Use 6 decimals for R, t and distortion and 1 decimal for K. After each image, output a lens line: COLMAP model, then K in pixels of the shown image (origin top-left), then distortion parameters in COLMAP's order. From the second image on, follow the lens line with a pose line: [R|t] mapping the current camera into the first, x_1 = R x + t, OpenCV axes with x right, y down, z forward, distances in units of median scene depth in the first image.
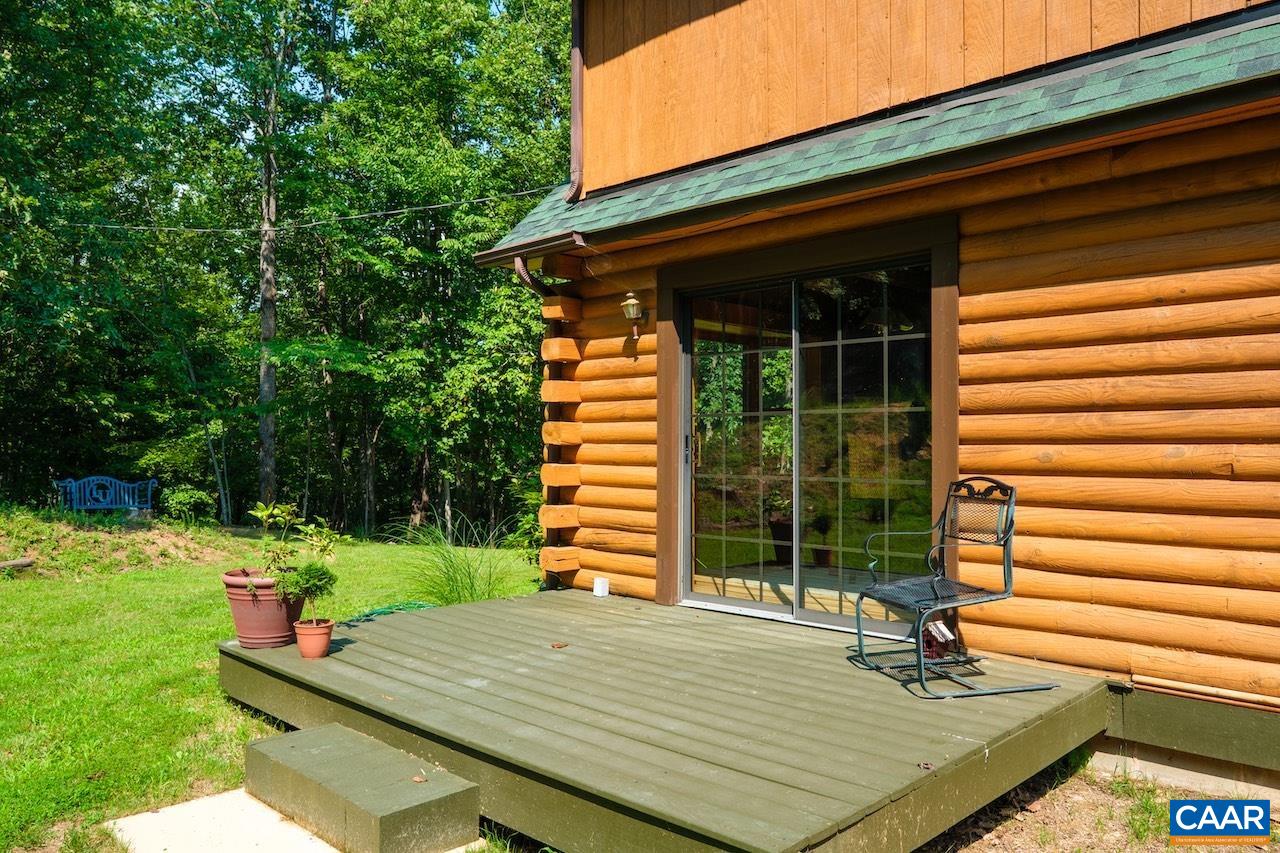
lens RADIAL K [[966.0, 0, 643.1], [0, 966.0, 431.2], [0, 0, 1]] dist [-0.031230, -0.005158]
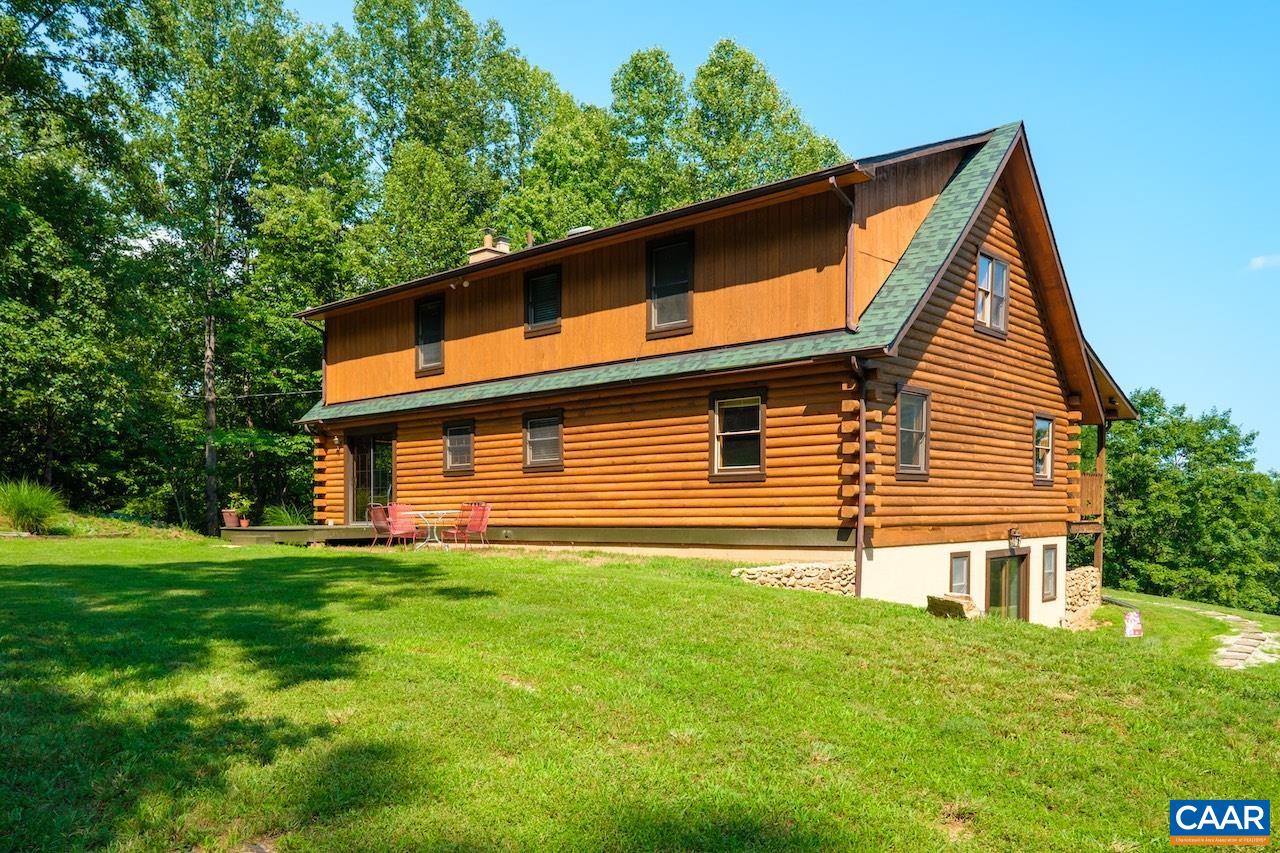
lens RADIAL K [[966.0, 0, 624.3], [0, 966.0, 516.4], [0, 0, 1]] dist [-0.031230, -0.005158]
pose [[0.998680, -0.007089, 0.050873, 0.244970], [0.006056, 0.999773, 0.020435, 0.022954], [-0.051007, -0.020100, 0.998496, -0.729923]]
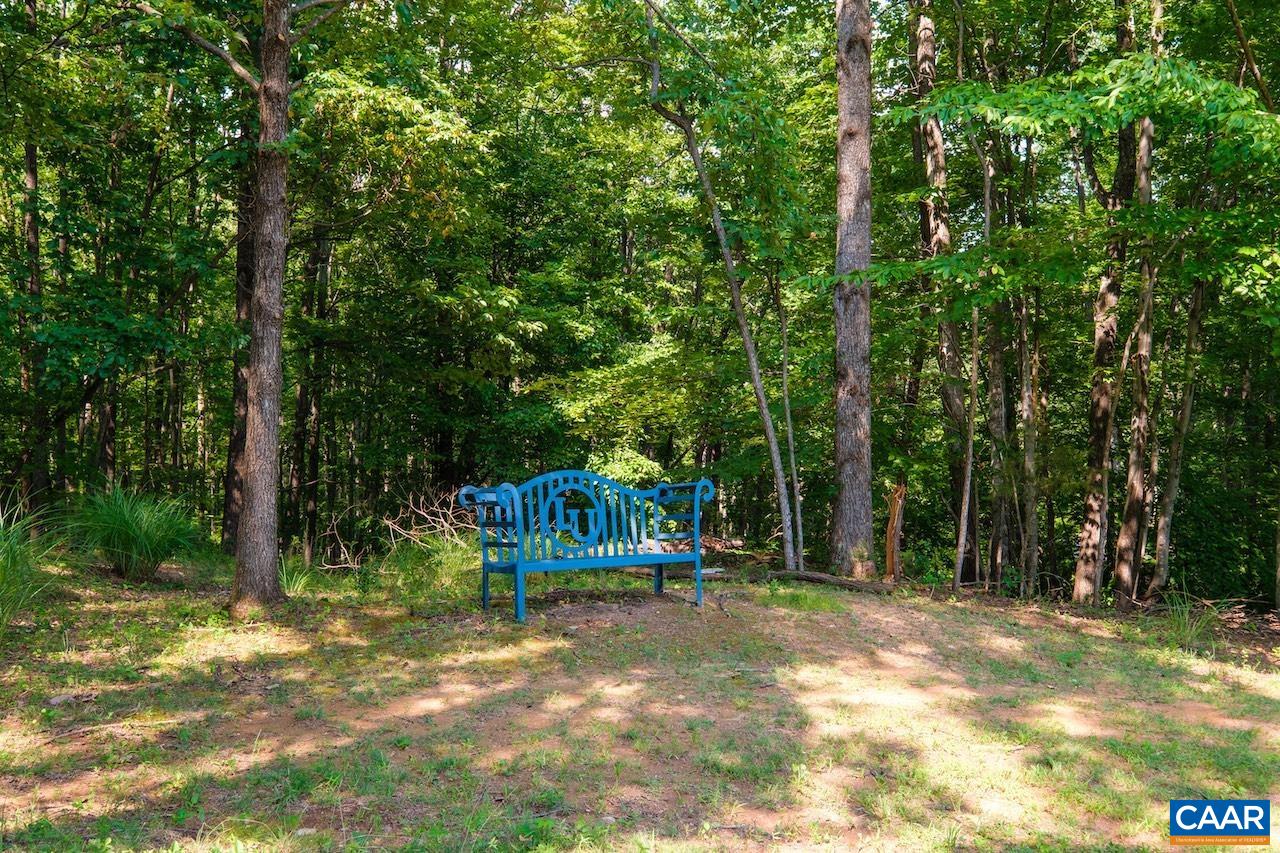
lens RADIAL K [[1237.9, 0, 638.9], [0, 1237.9, 425.5], [0, 0, 1]] dist [-0.002720, 0.000000]
pose [[0.935114, 0.011218, -0.354169, -0.376672], [0.008628, 0.998482, 0.054407, 0.003758], [0.354242, -0.053932, 0.933597, 0.567218]]
